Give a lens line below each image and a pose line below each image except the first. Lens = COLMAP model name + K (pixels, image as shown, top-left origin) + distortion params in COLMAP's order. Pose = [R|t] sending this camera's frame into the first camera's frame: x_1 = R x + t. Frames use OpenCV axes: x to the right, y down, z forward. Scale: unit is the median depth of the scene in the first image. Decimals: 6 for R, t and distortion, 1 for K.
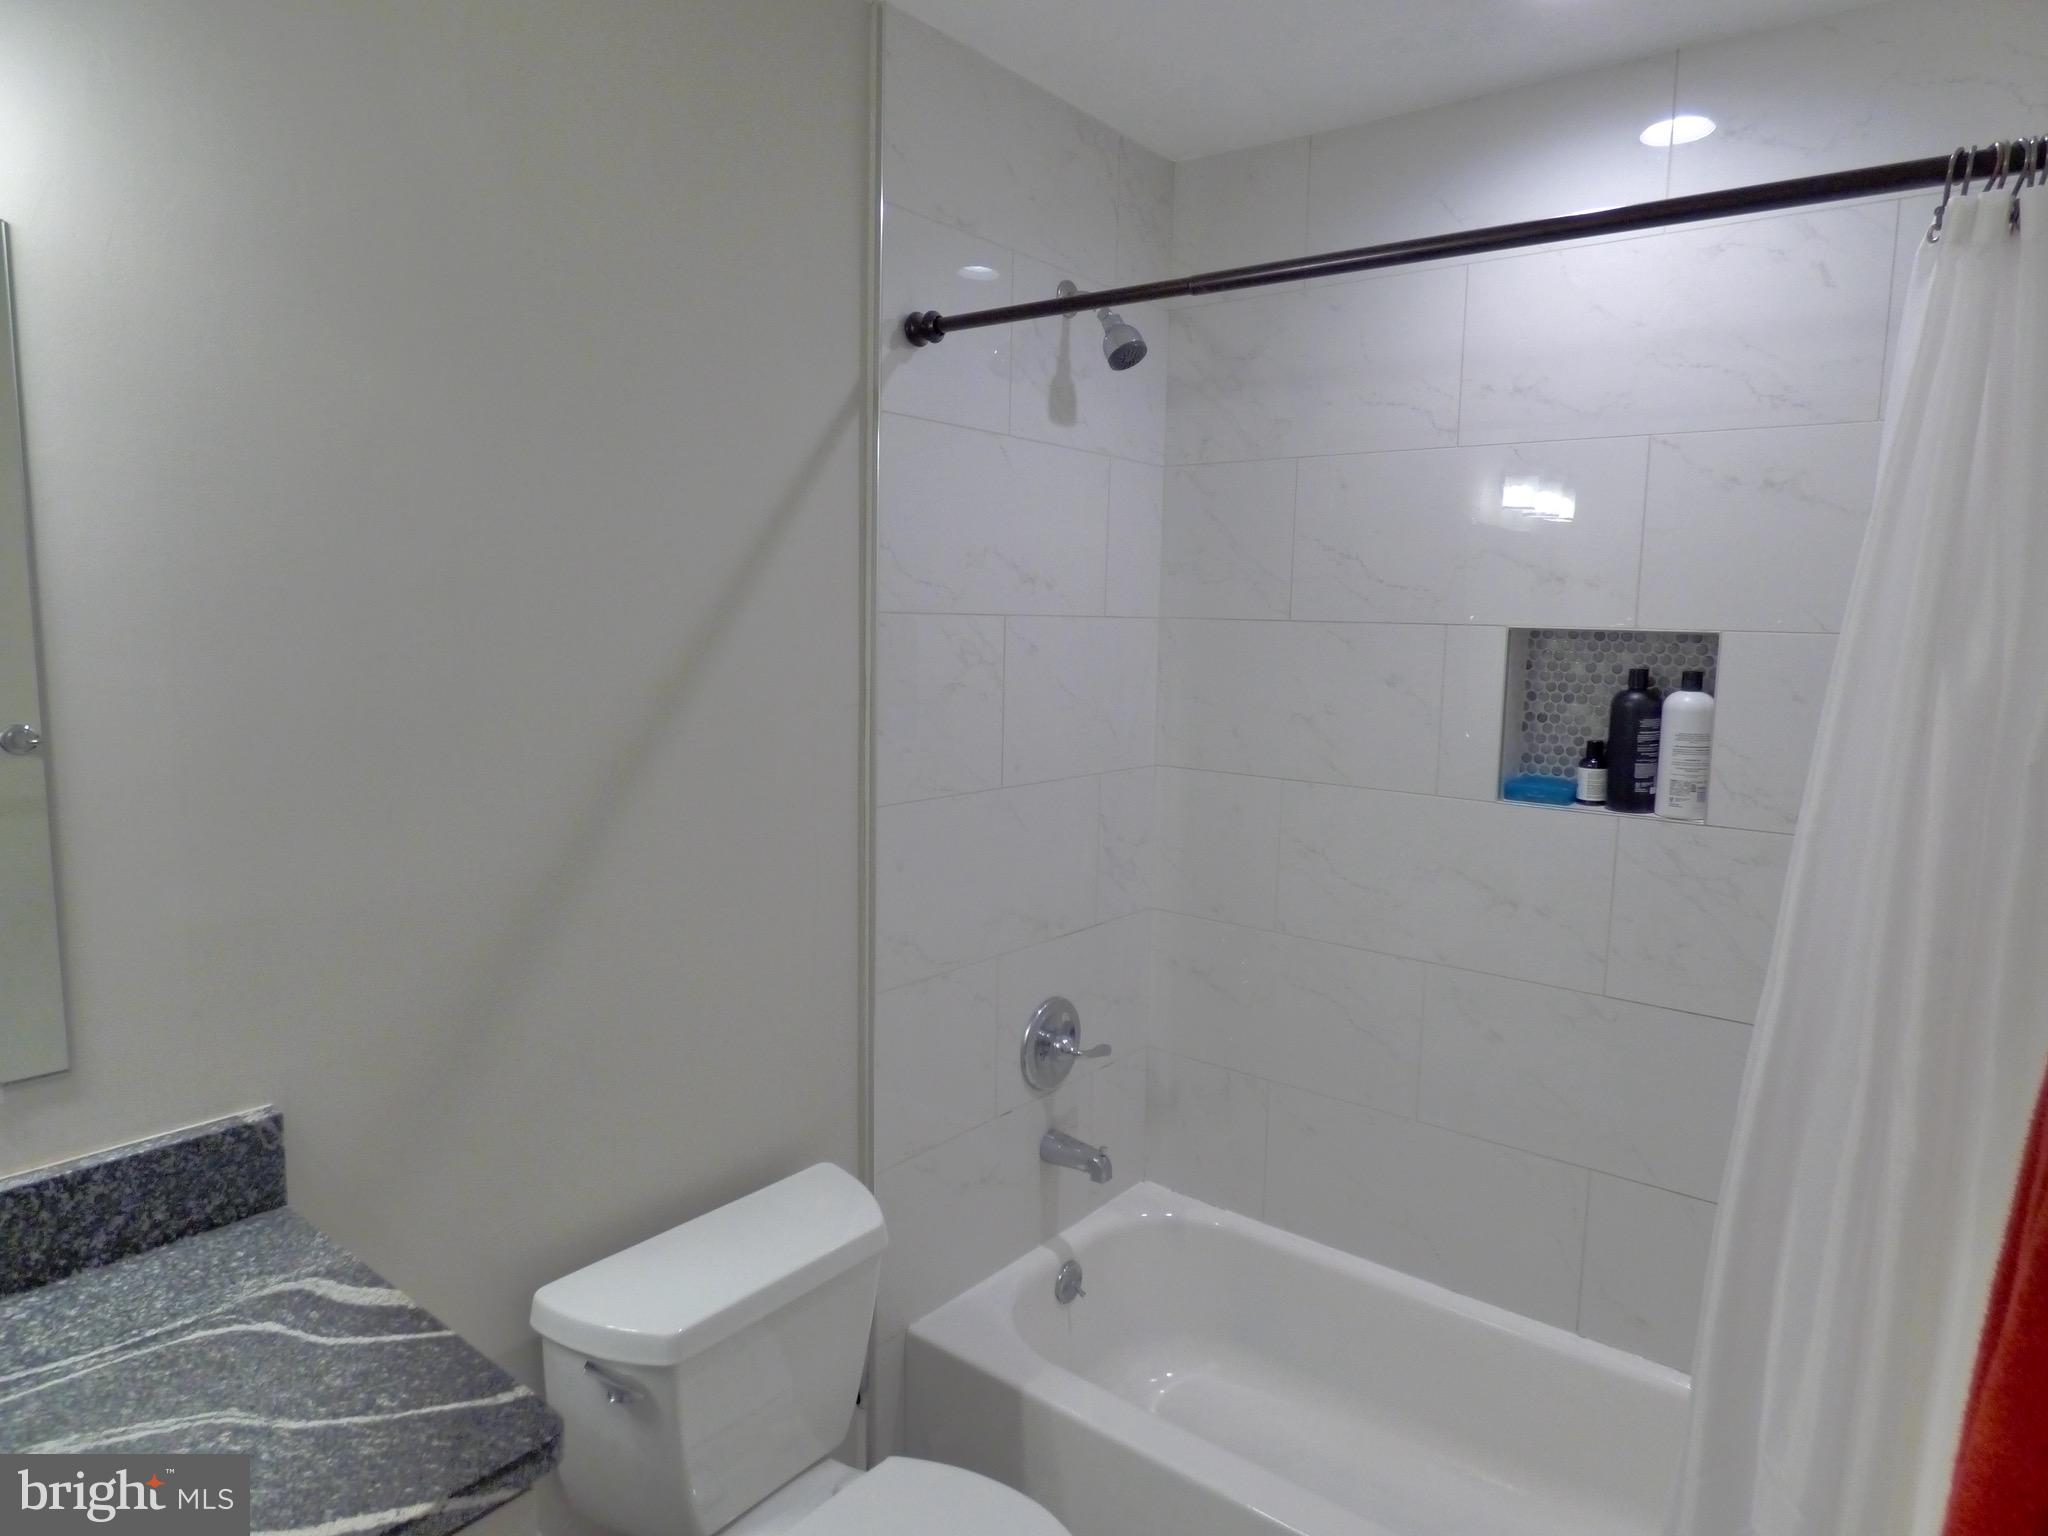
lens RADIAL K [[1223.0, 0, 1018.9], [0, 1223.0, 764.5], [0, 0, 1]] dist [-0.014874, 0.004421]
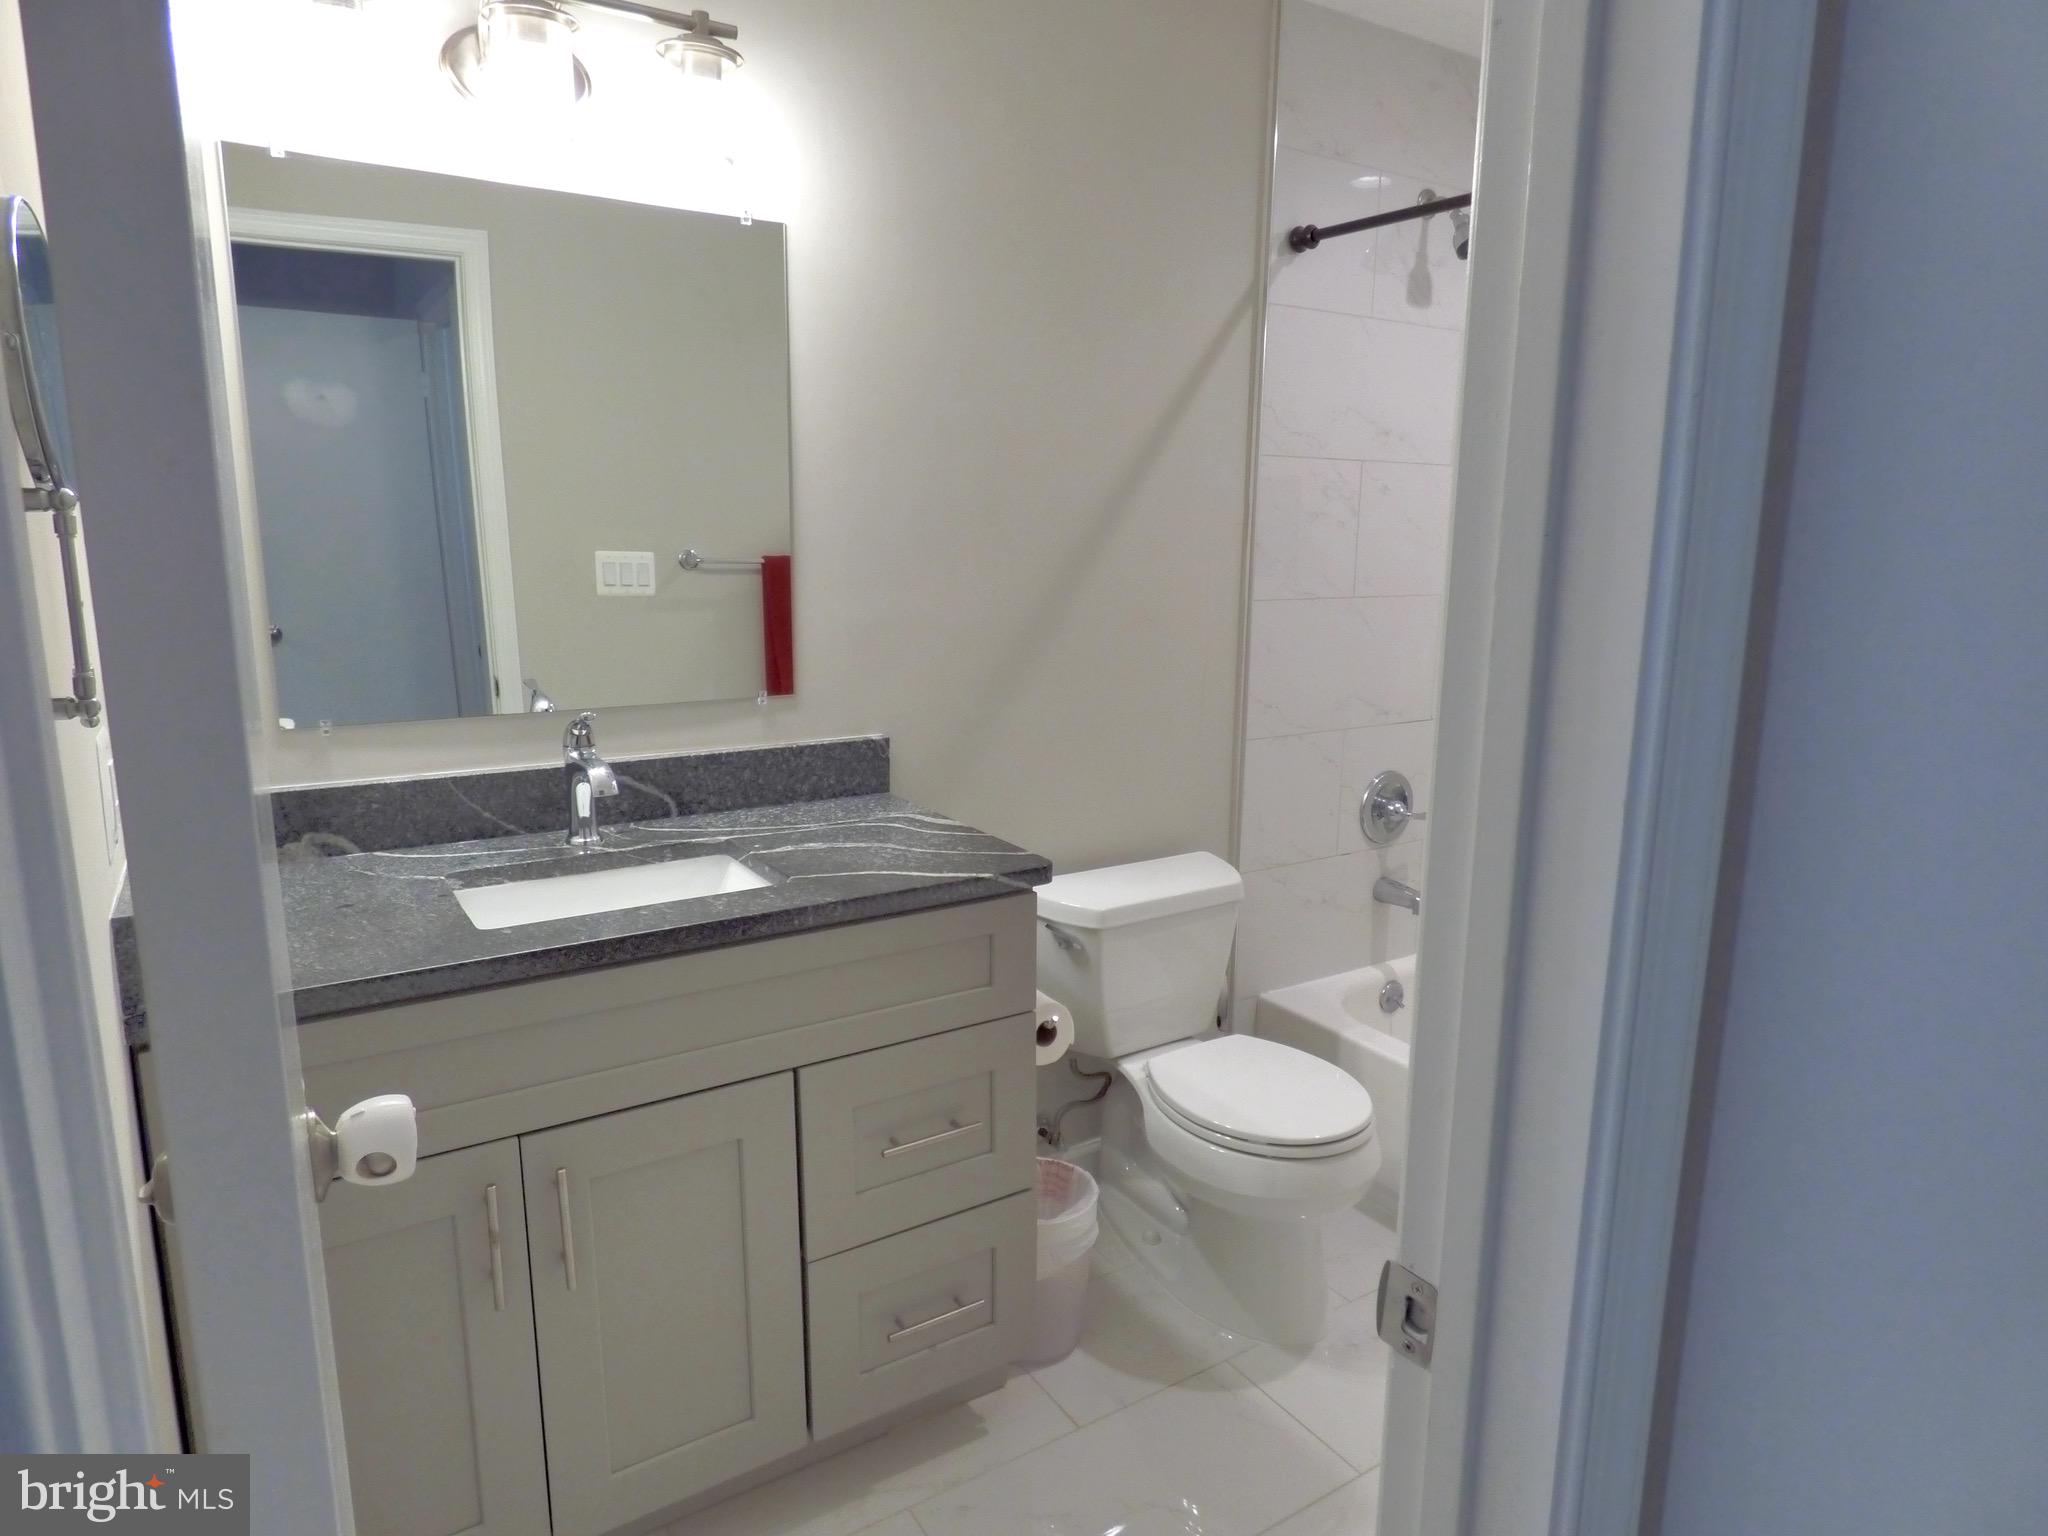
lens RADIAL K [[1223.0, 0, 1029.7], [0, 1223.0, 764.8], [0, 0, 1]] dist [-0.014874, 0.004421]
pose [[0.948254, 0.054476, -0.312803, 0.084817], [-0.032476, 0.996646, 0.075120, 0.123676], [0.315846, -0.061074, 0.946843, -0.384794]]
